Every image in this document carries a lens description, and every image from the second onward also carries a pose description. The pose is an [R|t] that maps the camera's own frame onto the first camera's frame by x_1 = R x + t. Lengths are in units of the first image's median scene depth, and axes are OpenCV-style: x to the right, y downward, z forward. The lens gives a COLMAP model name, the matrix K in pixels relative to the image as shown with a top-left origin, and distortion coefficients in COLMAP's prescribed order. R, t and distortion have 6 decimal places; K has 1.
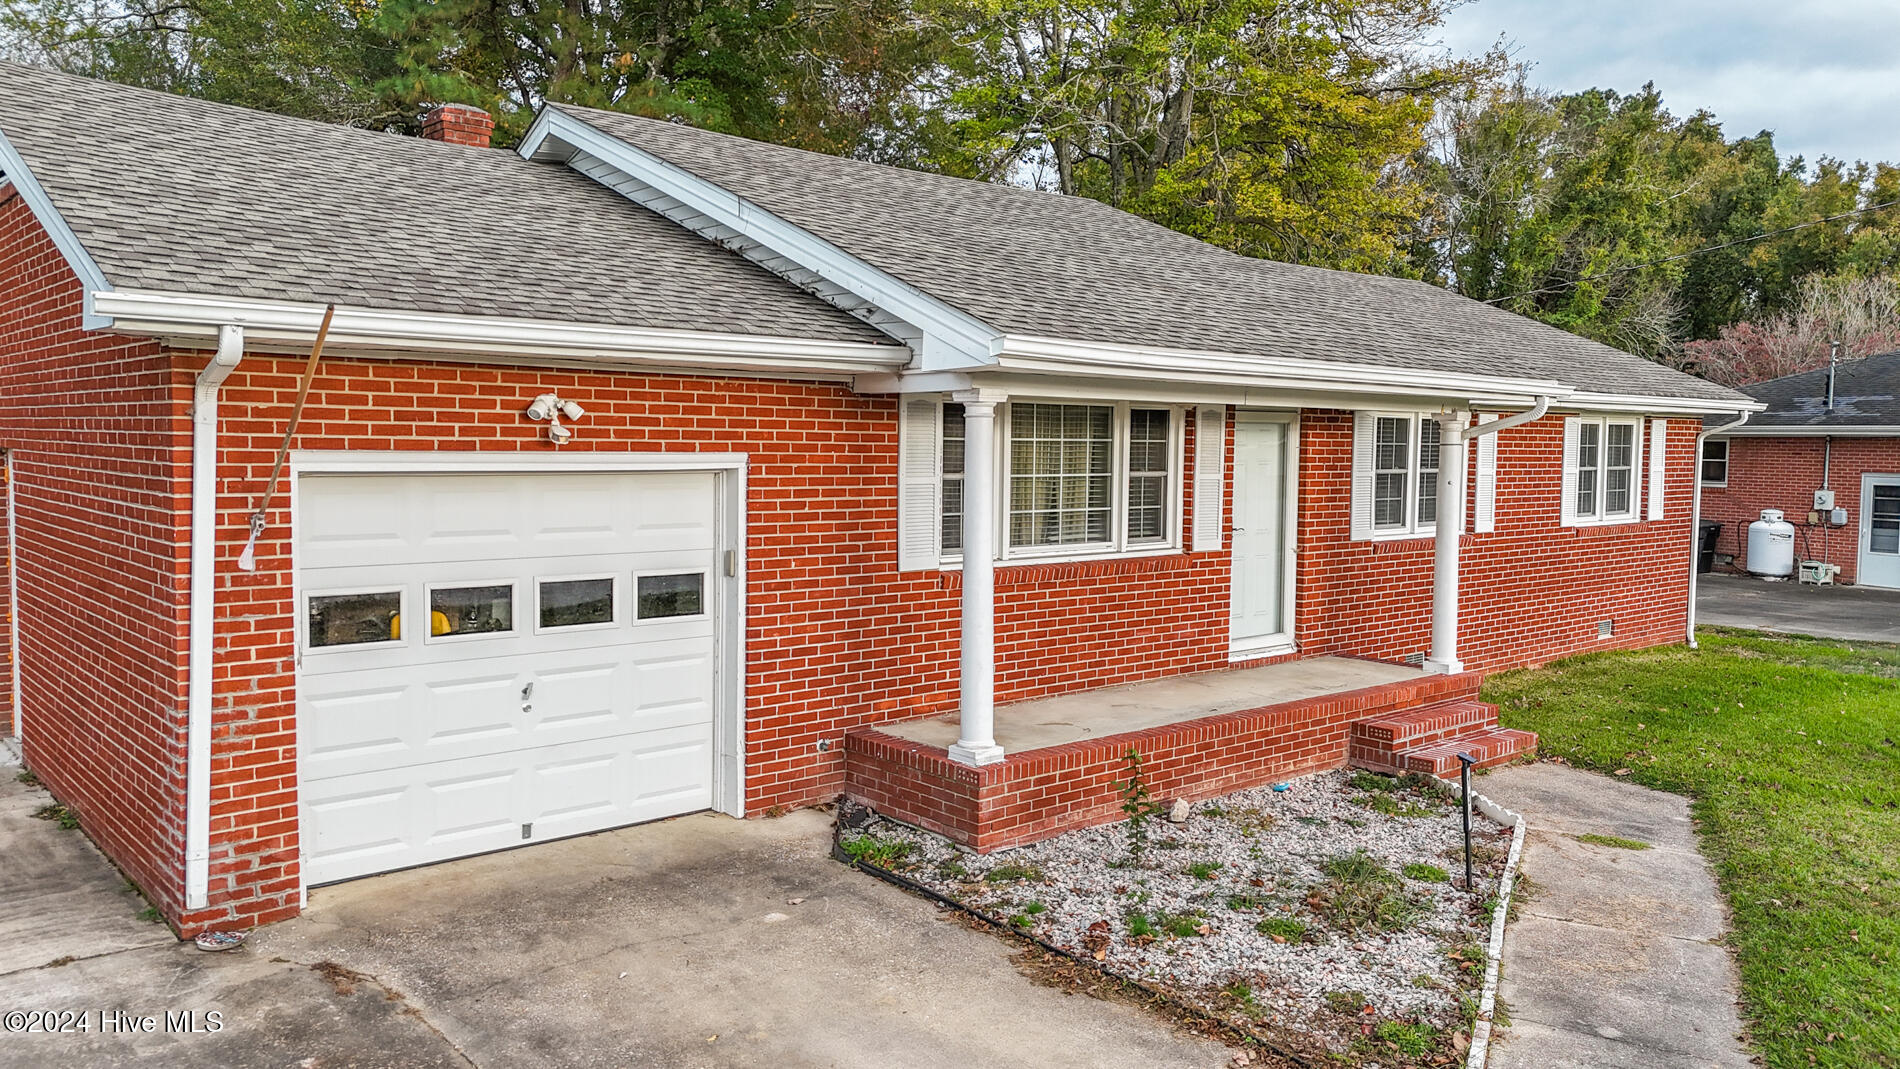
lens RADIAL K [[1391.6, 0, 951.8], [0, 1391.6, 515.4], [0, 0, 1]] dist [0.073919, -0.061537]
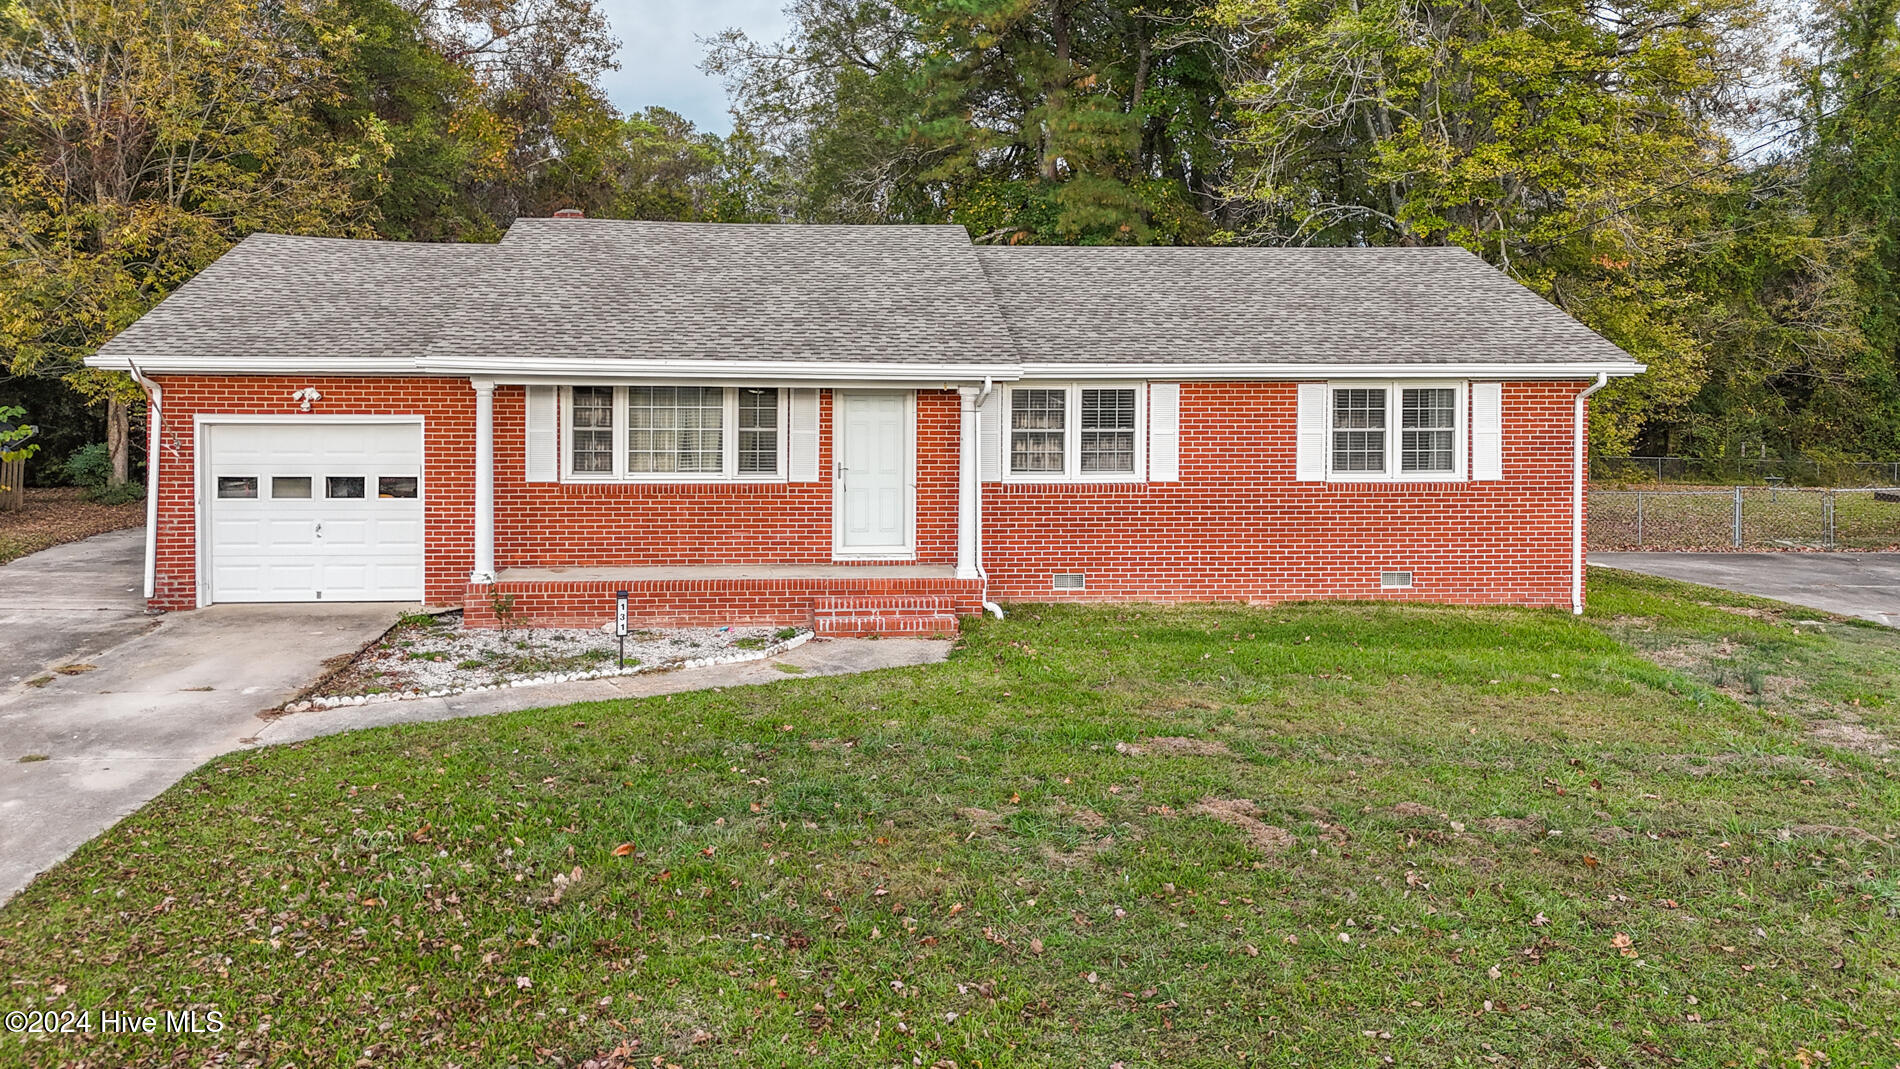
lens RADIAL K [[1391.6, 0, 933.1], [0, 1391.6, 448.4], [0, 0, 1]] dist [0.073919, -0.061537]
pose [[0.802323, 0.004292, -0.596875, 1.259245], [-0.025983, 0.999277, -0.027742, 0.029833], [0.596325, 0.037767, 0.801854, -0.112611]]
